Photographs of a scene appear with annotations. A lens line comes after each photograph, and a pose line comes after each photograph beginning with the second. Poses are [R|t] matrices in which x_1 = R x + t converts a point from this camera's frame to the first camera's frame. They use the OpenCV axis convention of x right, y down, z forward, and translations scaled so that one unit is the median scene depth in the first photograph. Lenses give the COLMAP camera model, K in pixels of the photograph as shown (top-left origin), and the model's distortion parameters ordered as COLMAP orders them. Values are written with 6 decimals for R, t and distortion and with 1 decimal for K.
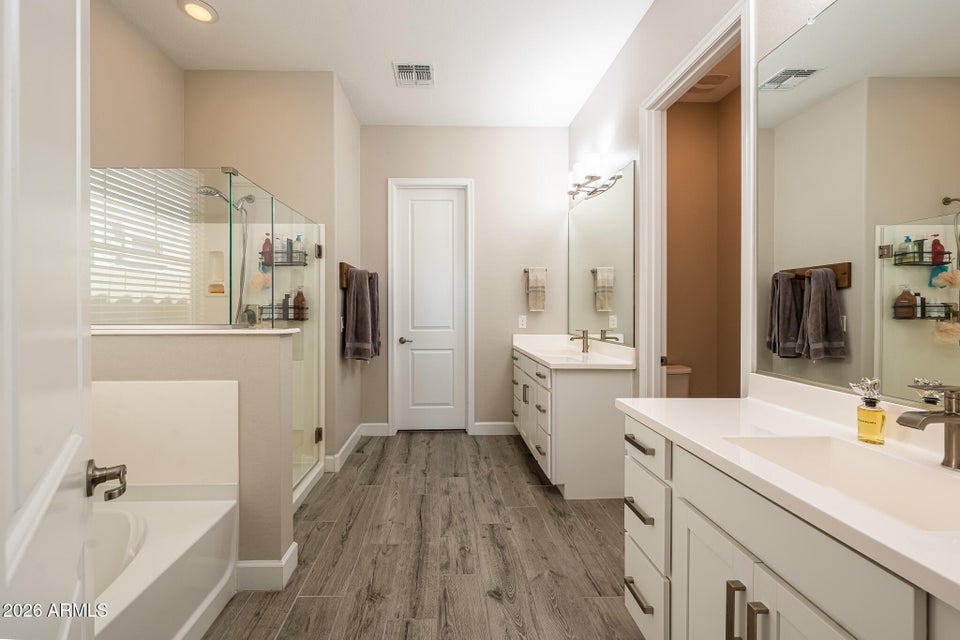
lens RADIAL K [[370.6, 0, 450.3], [0, 370.6, 308.5], [0, 0, 1]] dist [0.000130, -0.000011]
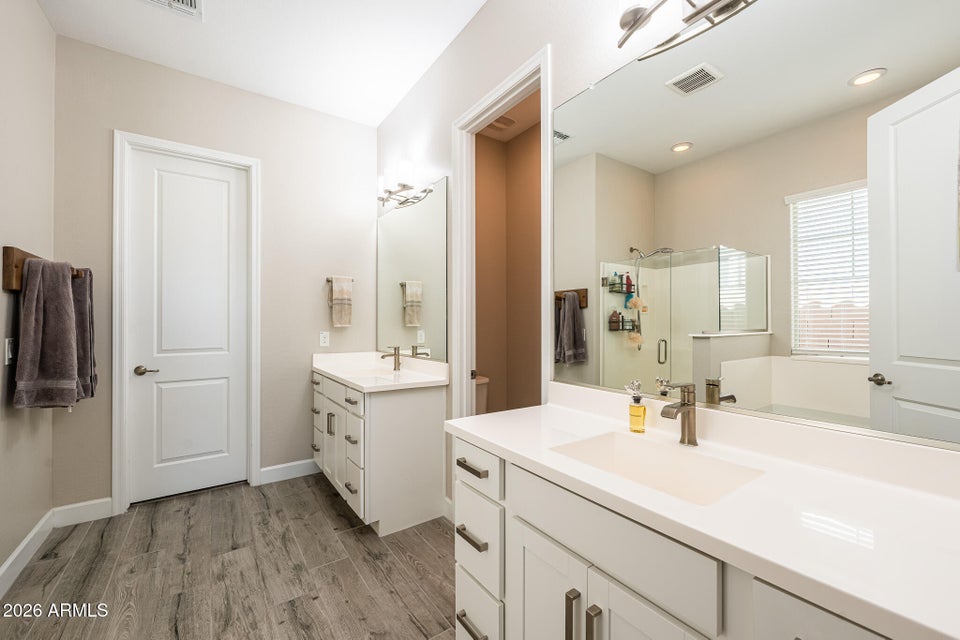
lens RADIAL K [[387.7, 0, 478.5], [0, 387.7, 319.1], [0, 0, 1]] dist [-0.002115, -0.000315]
pose [[0.828911, 0.004708, 0.559361, -0.014741], [0.000607, 0.999956, -0.009316, -0.002543], [-0.559381, 0.008061, 0.828872, 0.069247]]
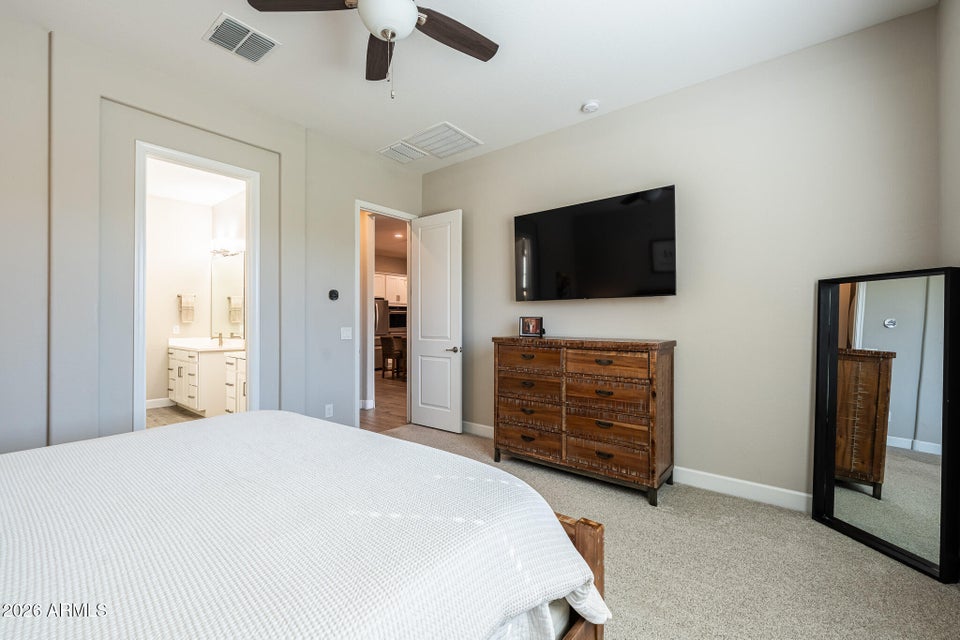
lens RADIAL K [[398.8, 0, 483.8], [0, 398.8, 316.4], [0, 0, 1]] dist [-0.003577, -0.000015]
pose [[0.635775, 0.004429, 0.771862, -0.318102], [0.000880, 0.999979, -0.006462, -0.008286], [-0.771874, 0.004787, 0.635757, -1.222087]]
